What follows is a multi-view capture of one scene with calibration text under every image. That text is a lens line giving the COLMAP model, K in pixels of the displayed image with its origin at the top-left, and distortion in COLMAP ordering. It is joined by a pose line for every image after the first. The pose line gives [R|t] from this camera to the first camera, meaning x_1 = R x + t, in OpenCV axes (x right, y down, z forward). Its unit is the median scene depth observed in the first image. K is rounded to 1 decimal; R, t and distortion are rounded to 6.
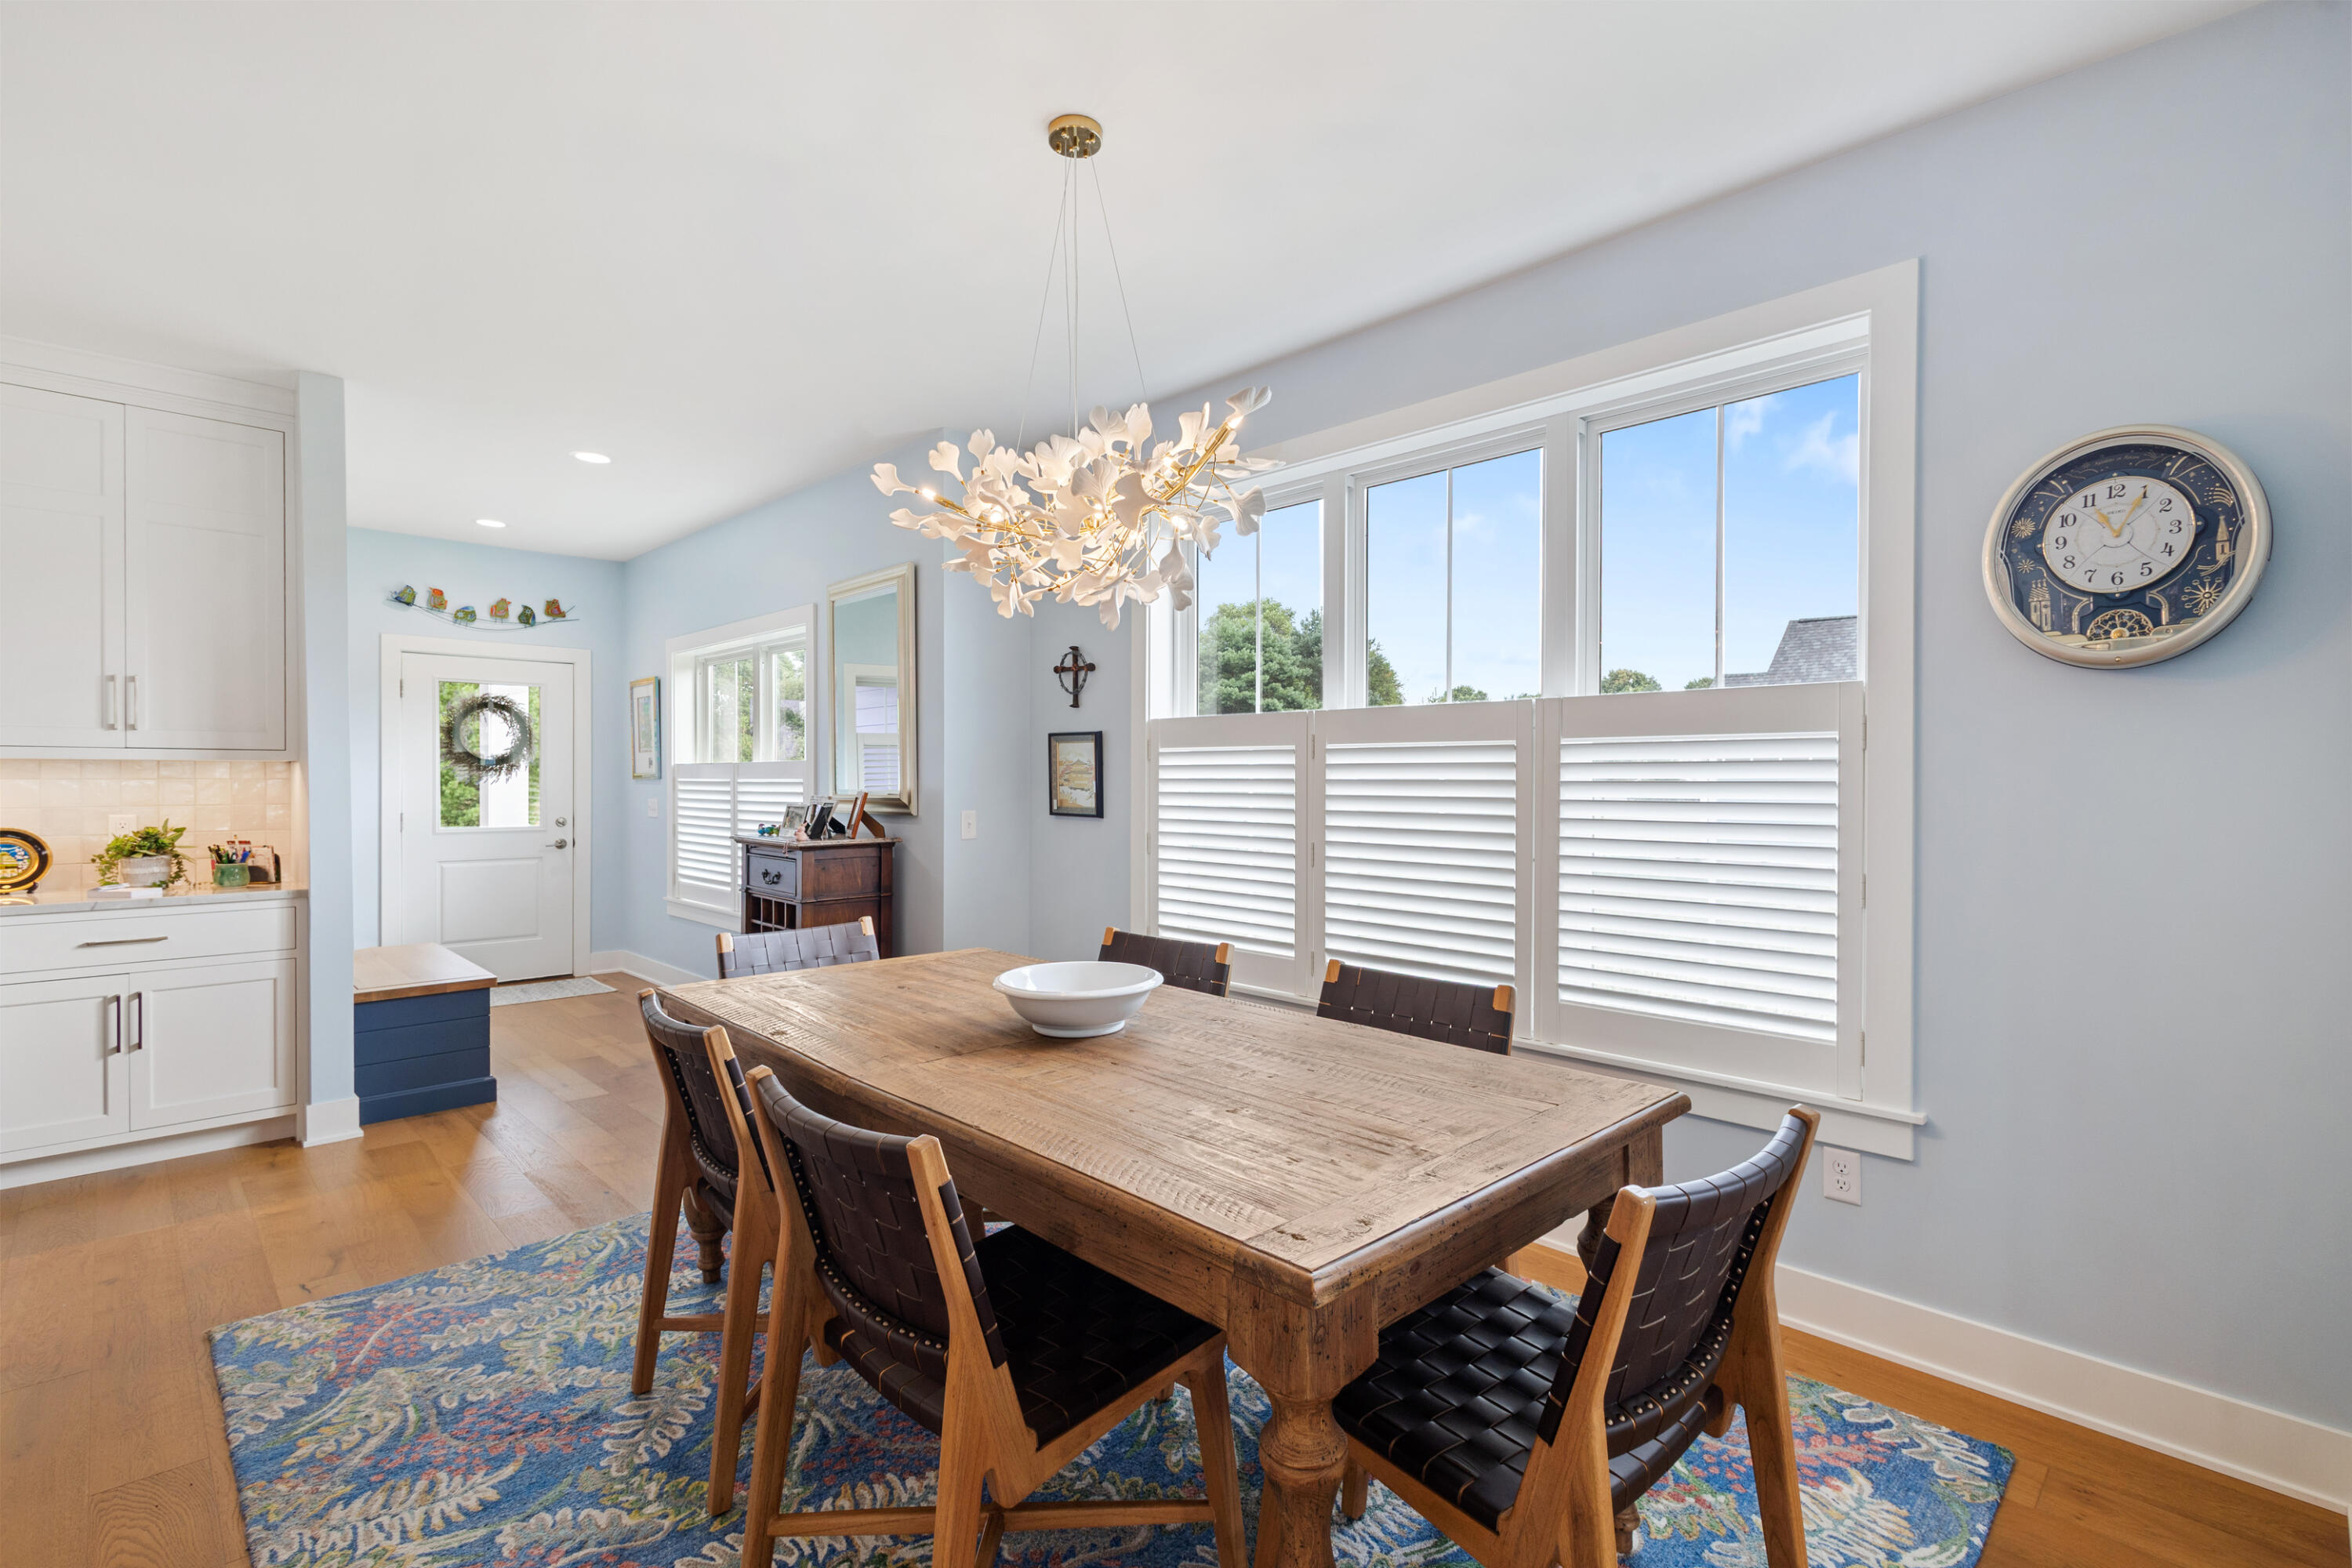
lens RADIAL K [[1080.4, 0, 1180.1], [0, 1080.4, 782.8], [0, 0, 1]] dist [0.014314, -0.004941]
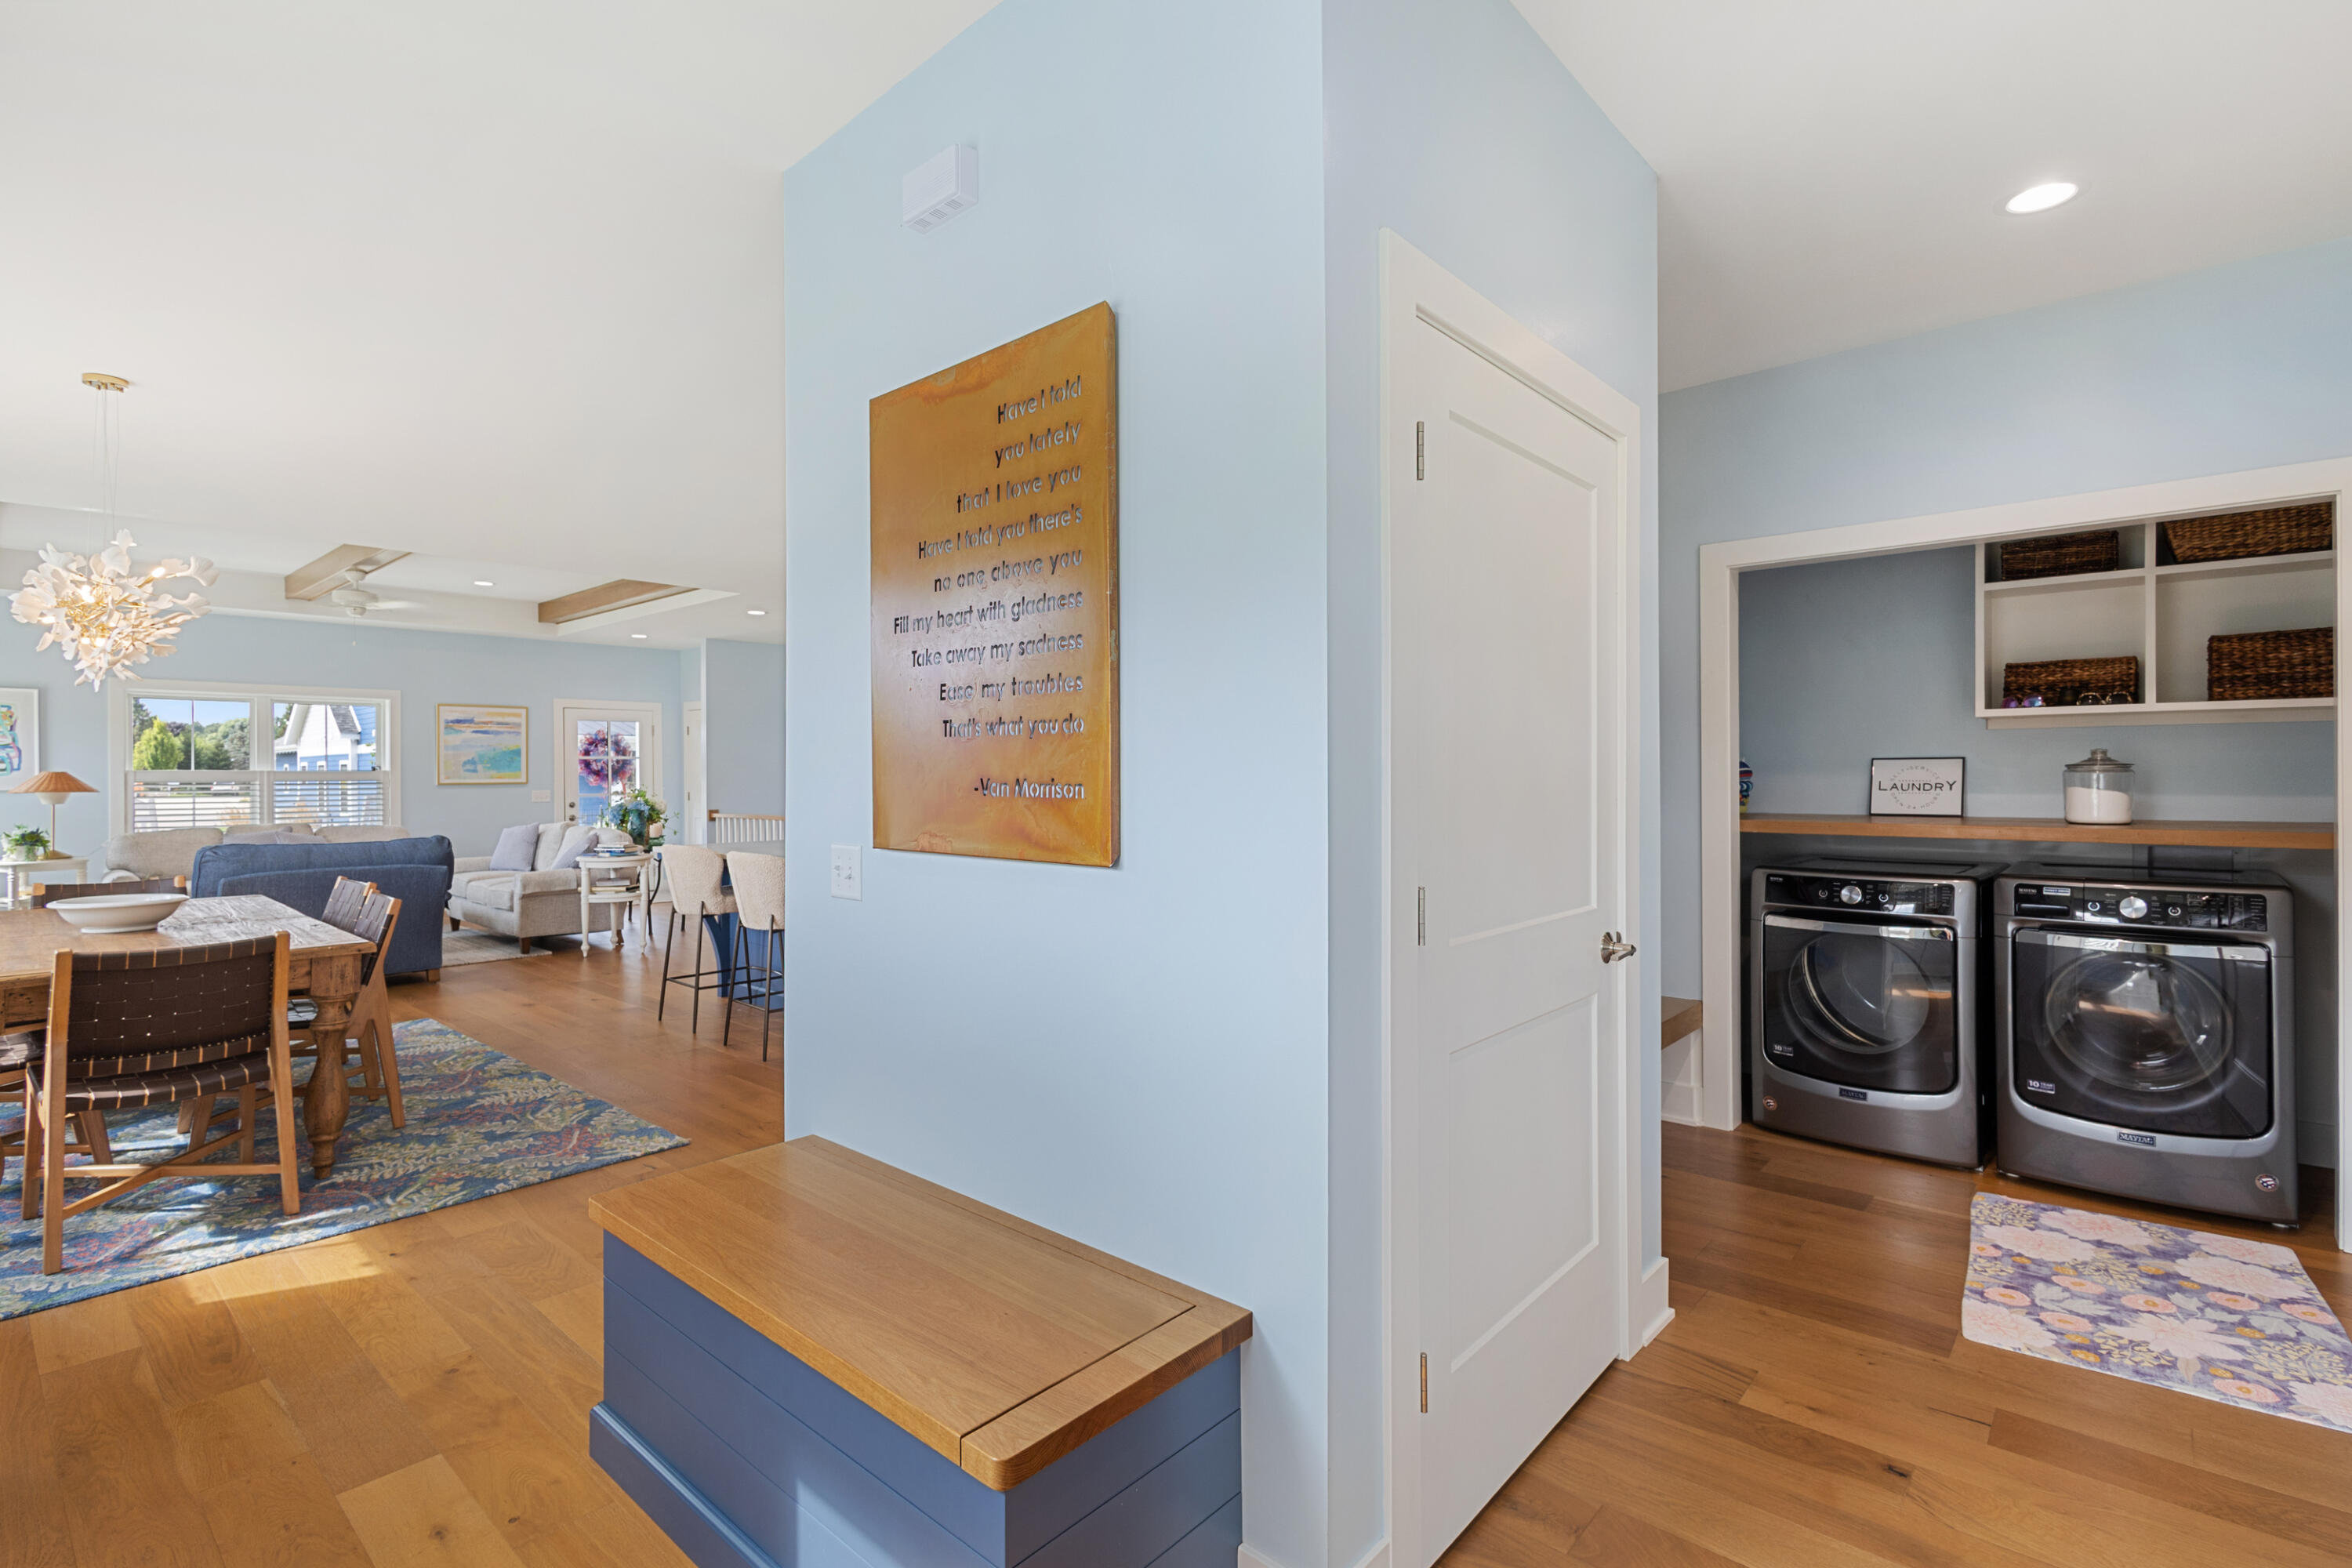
lens RADIAL K [[1080.4, 0, 1175.5], [0, 1080.4, 776.2], [0, 0, 1]] dist [0.014314, -0.004941]
pose [[-0.997336, 0.002950, -0.072888, -1.411874], [0.002488, 0.999976, 0.006428, -0.015685], [0.072905, 0.006229, -0.997319, 2.475669]]
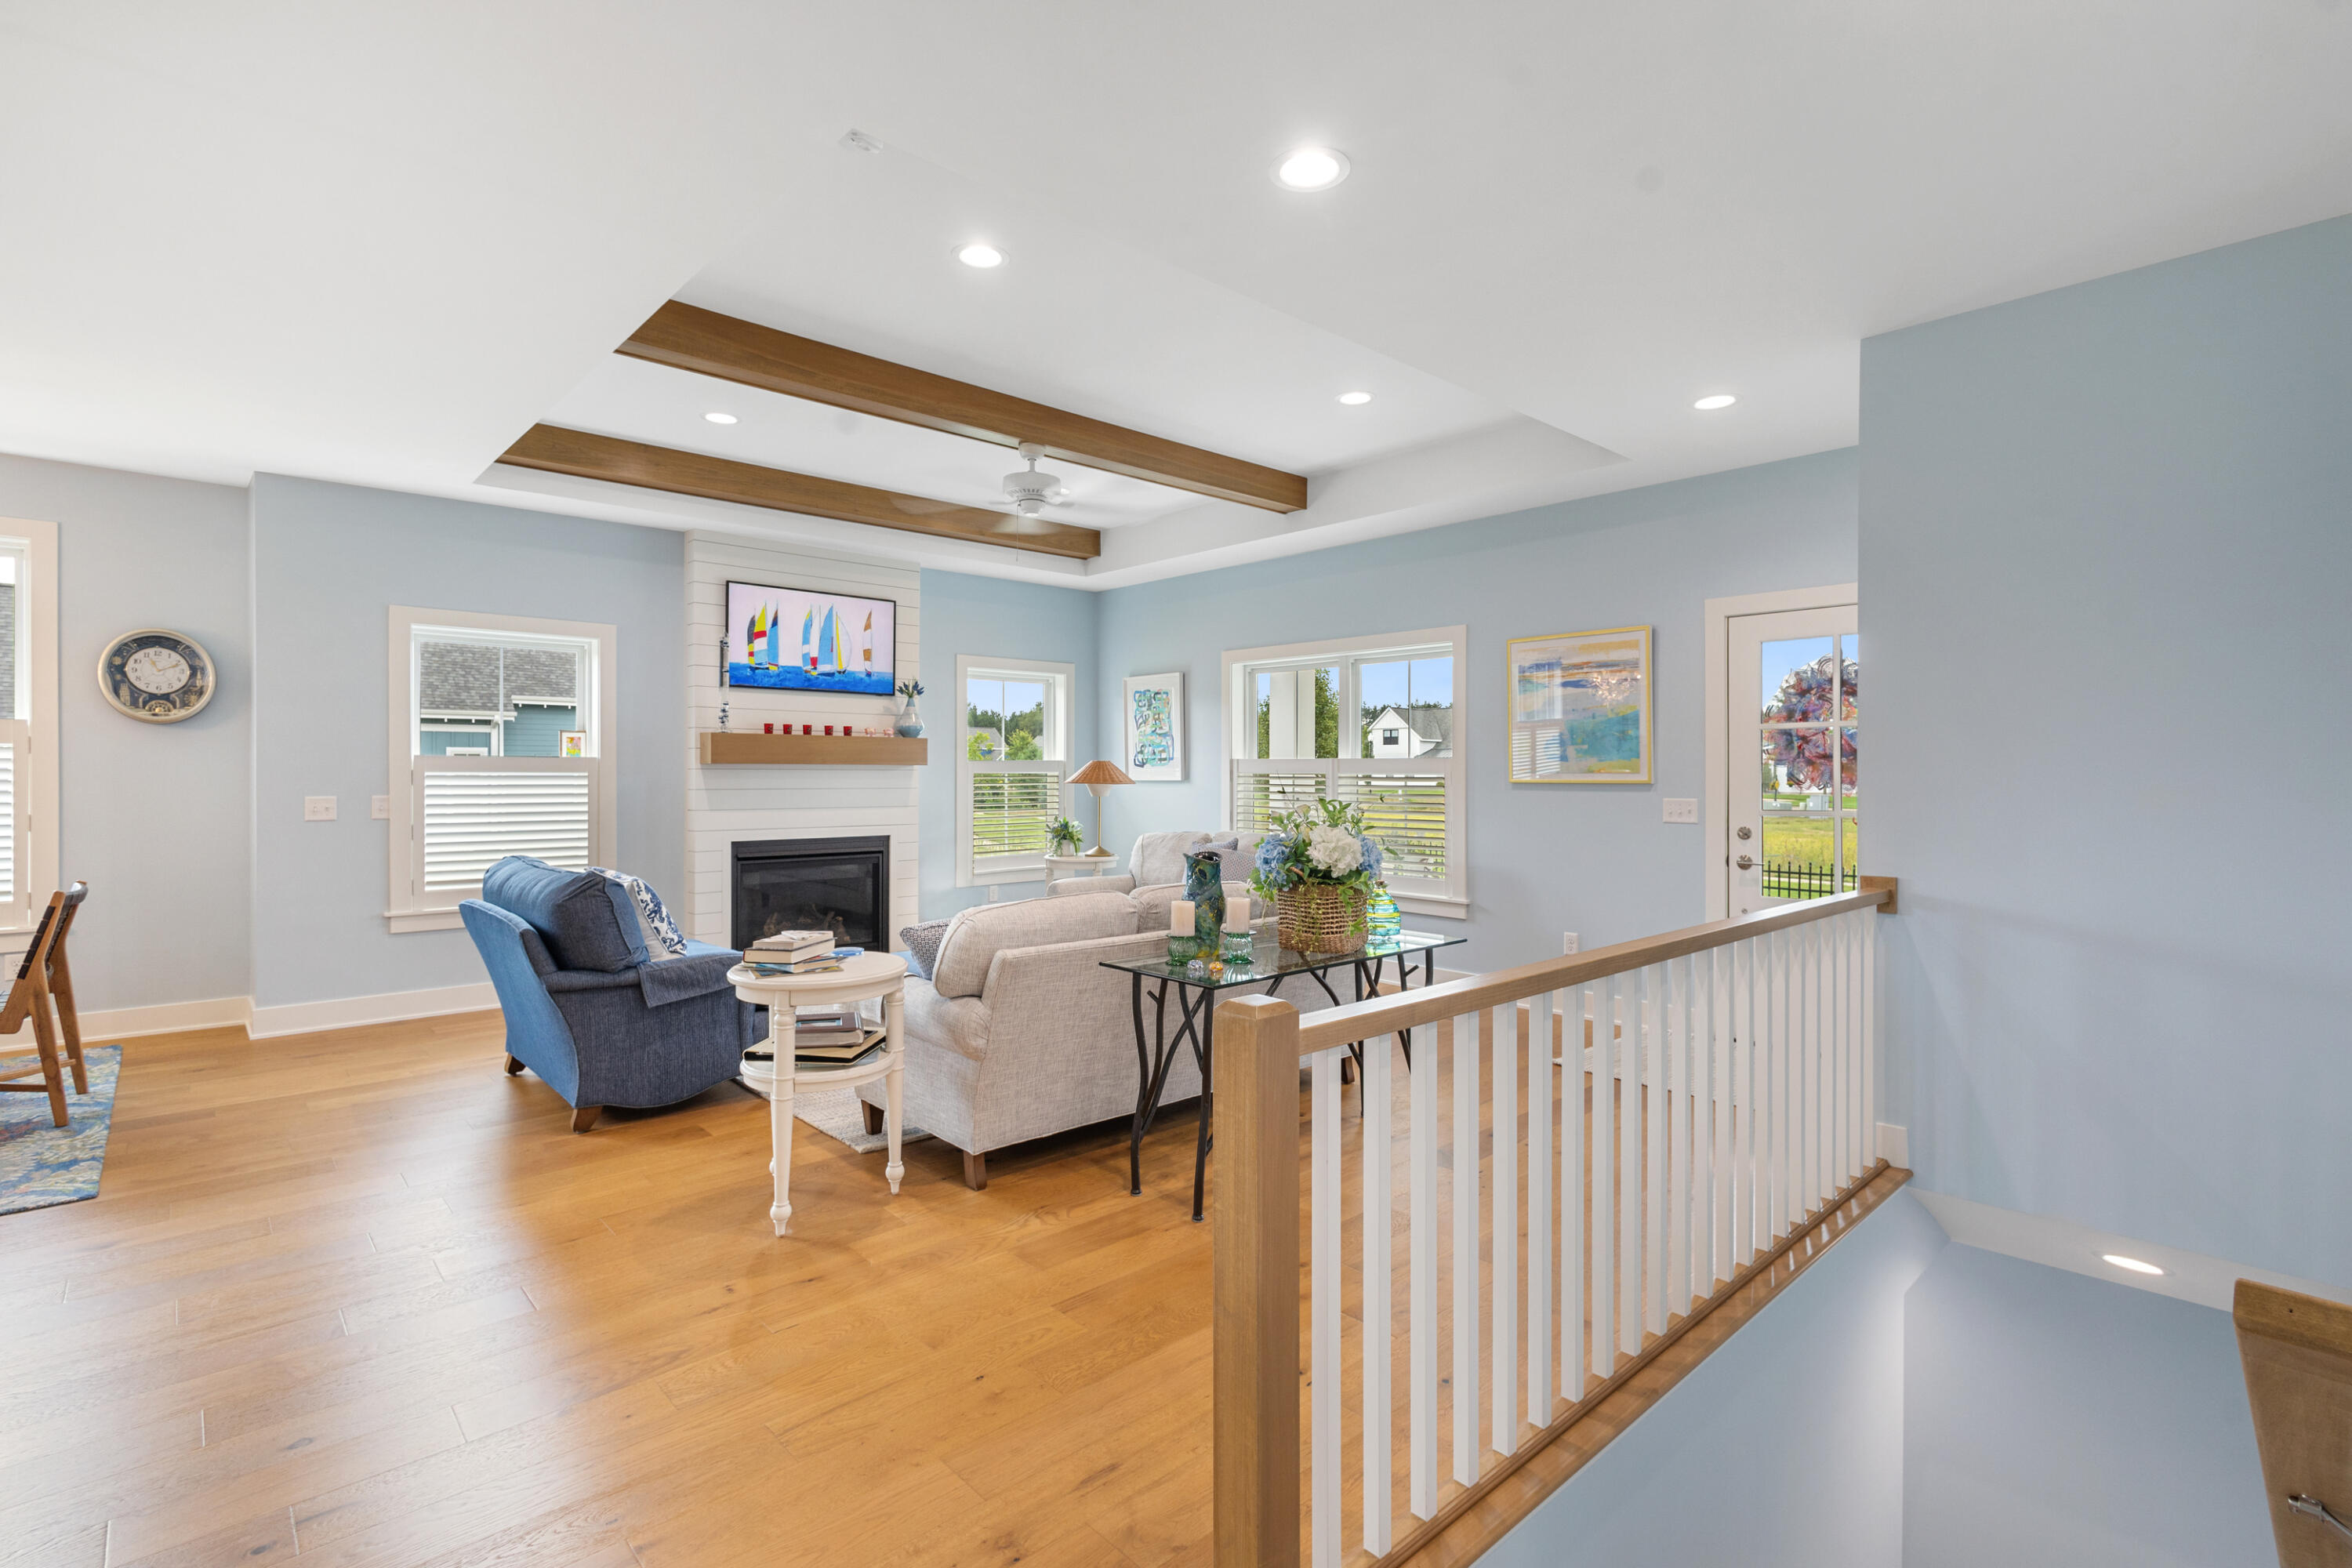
lens RADIAL K [[1080.4, 0, 1171.8], [0, 1080.4, 773.3], [0, 0, 1]] dist [0.014314, -0.004941]
pose [[0.038045, -0.004950, 0.999264, -1.273304], [0.002975, 0.999984, 0.004840, 0.002913], [-0.999272, 0.002789, 0.038059, -1.164338]]
